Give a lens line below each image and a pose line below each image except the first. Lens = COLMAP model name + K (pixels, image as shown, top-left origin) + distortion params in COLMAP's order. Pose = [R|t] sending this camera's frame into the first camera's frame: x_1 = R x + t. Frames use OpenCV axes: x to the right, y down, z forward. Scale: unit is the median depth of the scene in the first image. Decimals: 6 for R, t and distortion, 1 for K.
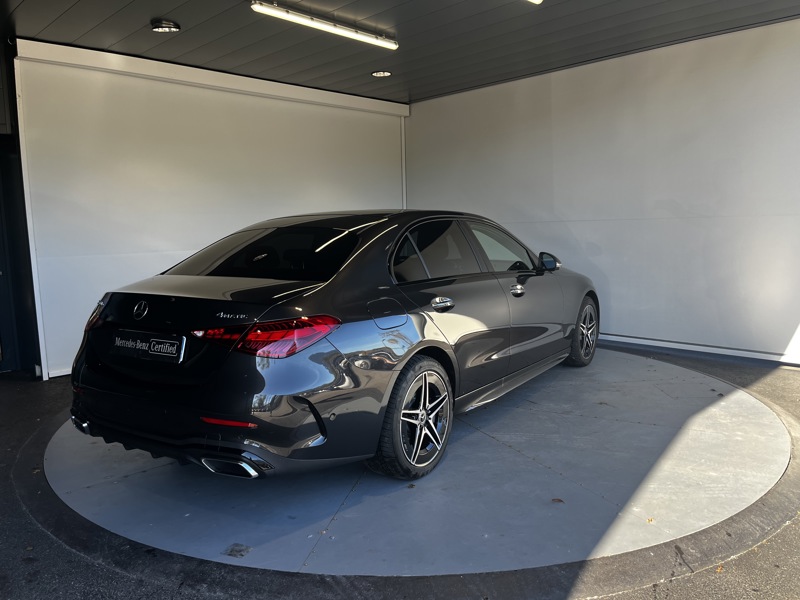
lens RADIAL K [[608.3, 0, 402.3], [0, 608.3, 297.2], [0, 0, 1]] dist [0.103635, -0.146512]
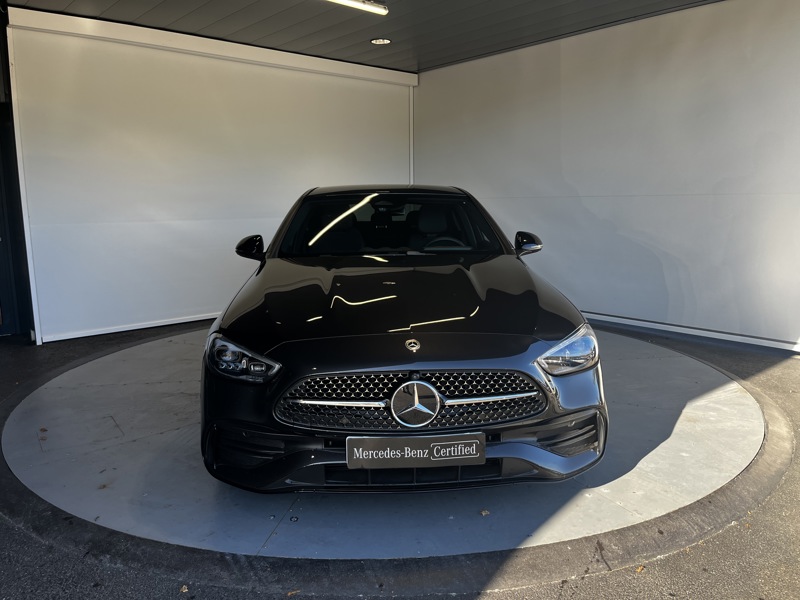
lens RADIAL K [[608.3, 0, 402.3], [0, 608.3, 297.2], [0, 0, 1]] dist [0.103635, -0.146512]
pose [[0.997439, 0.026430, -0.066467, 0.183162], [-0.023652, 0.998827, 0.042241, -0.005302], [0.067506, -0.040561, 0.996894, 0.044899]]
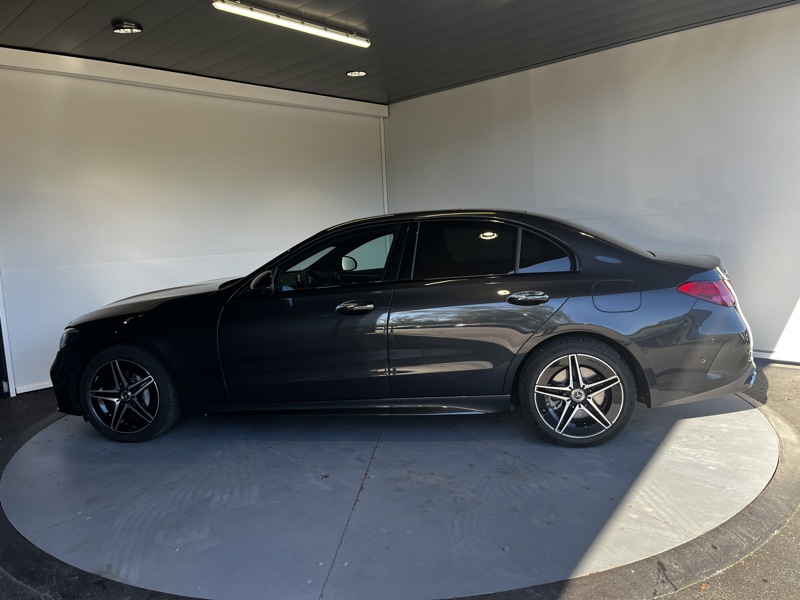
lens RADIAL K [[609.3, 0, 402.8], [0, 609.3, 300.3], [0, 0, 1]] dist [0.092553, -0.130470]
pose [[0.999653, -0.022927, 0.012987, 0.045913], [0.022921, 0.999737, 0.000640, -0.006248], [-0.012998, -0.000342, 0.999915, 0.056767]]
